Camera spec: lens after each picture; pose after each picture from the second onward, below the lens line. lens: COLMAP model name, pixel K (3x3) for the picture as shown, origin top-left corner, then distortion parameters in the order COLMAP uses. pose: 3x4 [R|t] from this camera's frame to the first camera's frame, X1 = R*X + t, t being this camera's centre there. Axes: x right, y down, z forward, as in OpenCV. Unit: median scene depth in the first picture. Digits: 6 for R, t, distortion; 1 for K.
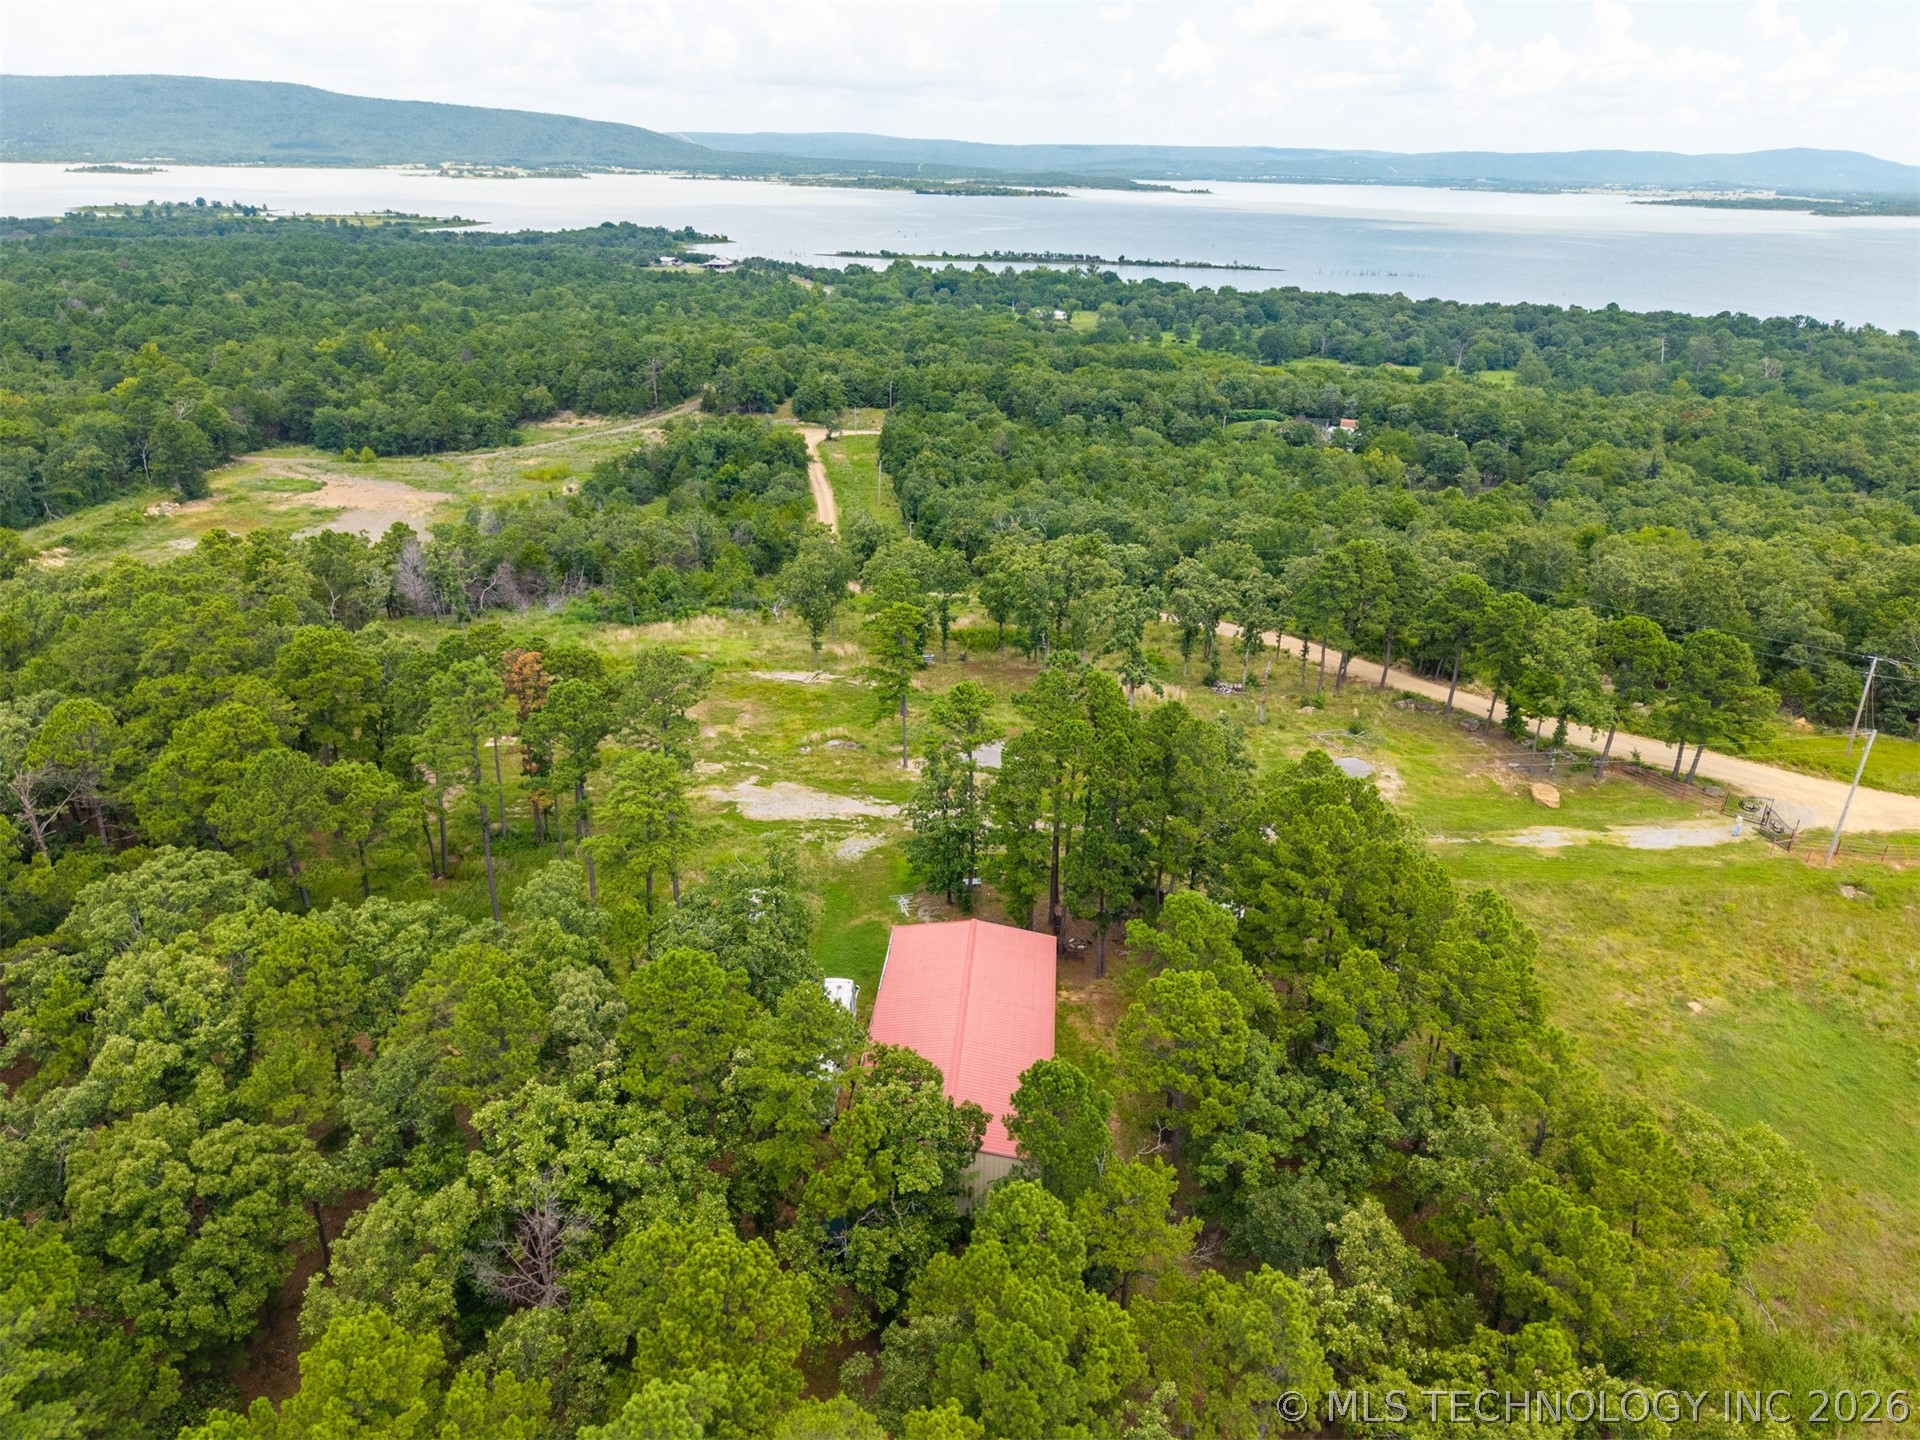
lens RADIAL K [[1269.4, 0, 966.5], [0, 1269.4, 747.4], [0, 0, 1]] dist [0.005053, -0.004590]
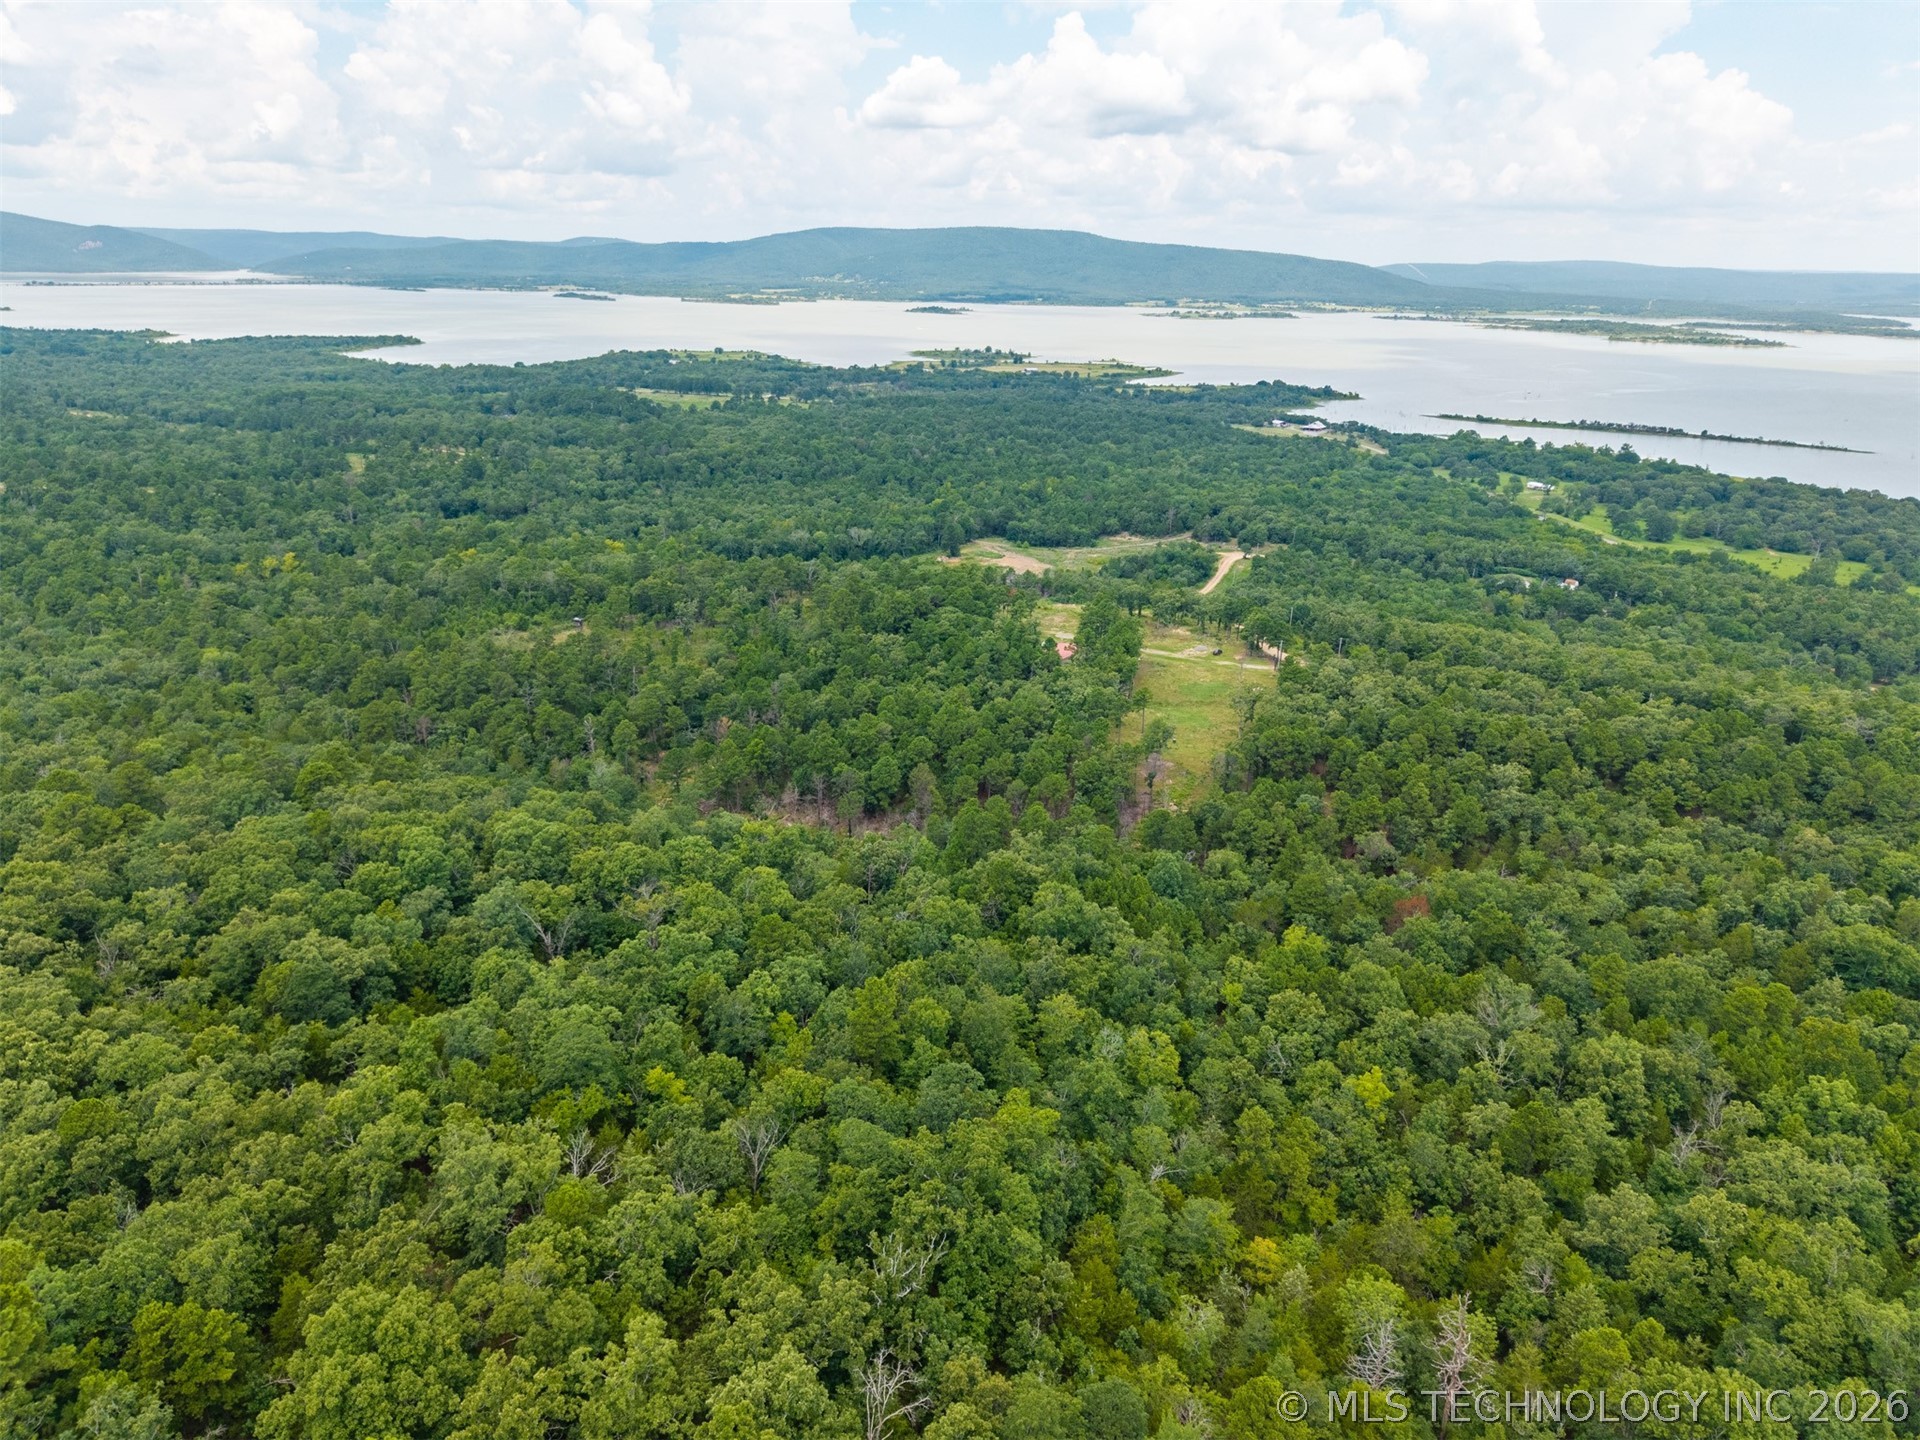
lens RADIAL K [[1284.8, 0, 962.0], [0, 1284.8, 726.3], [0, 0, 1]] dist [0.009655, -0.010285]
pose [[0.864145, 0.163908, -0.475802, 0.414439], [-0.210096, 0.976638, -0.045133, 0.152028], [0.457288, 0.138965, 0.878394, -0.730359]]
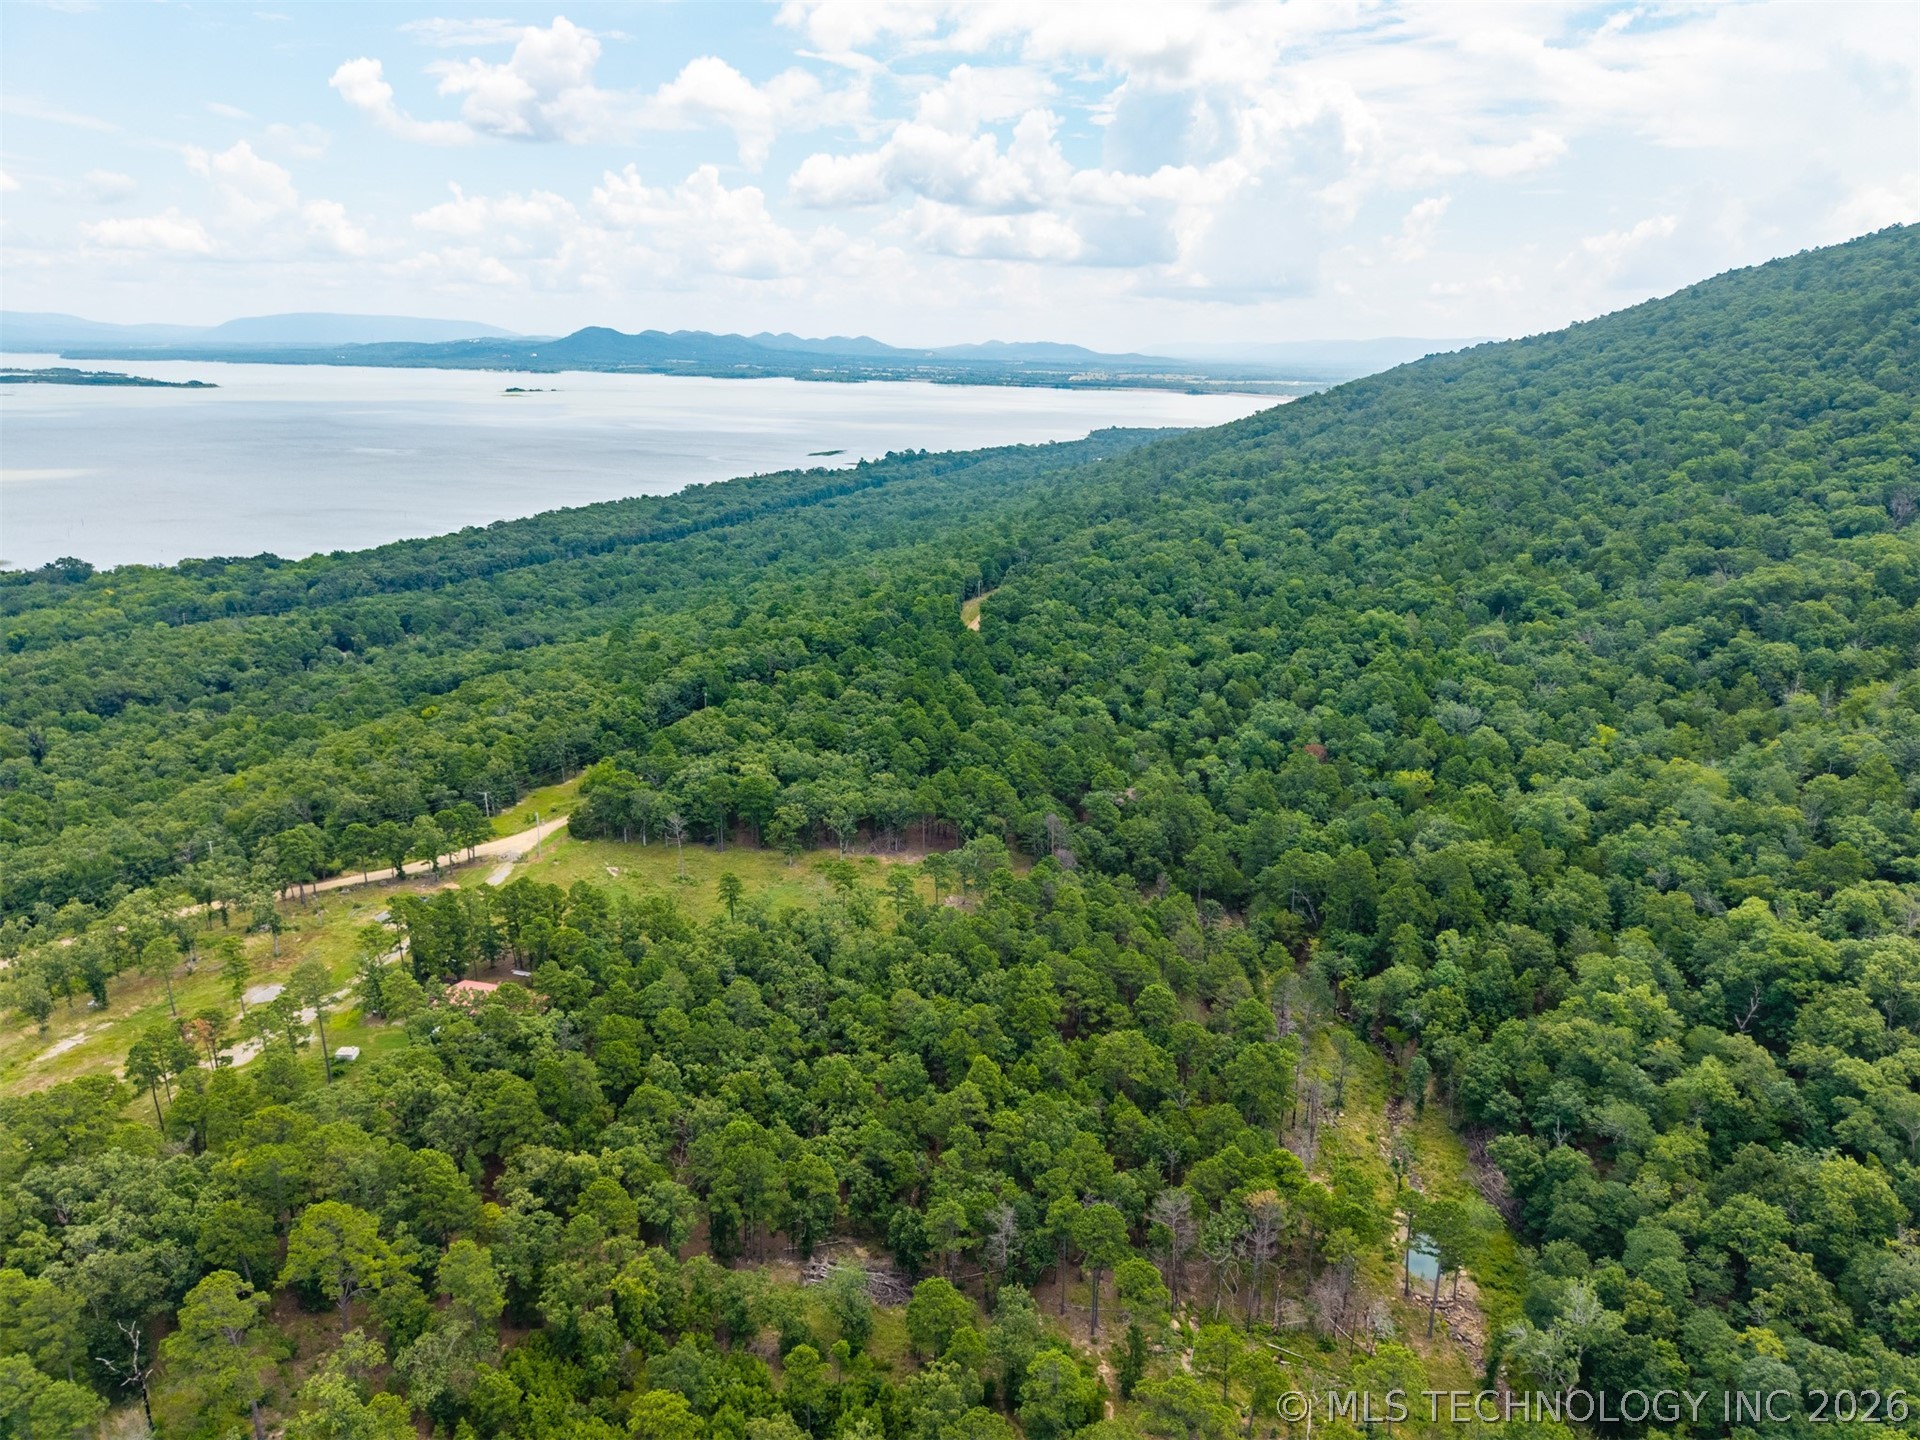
lens RADIAL K [[1279.2, 0, 964.1], [0, 1279.2, 733.6], [0, 0, 1]] dist [0.029690, -0.039126]
pose [[0.168928, -0.304359, 0.937459, -0.421249], [0.401443, 0.889908, 0.216582, -0.093856], [-0.900170, 0.339750, 0.272513, -0.185658]]
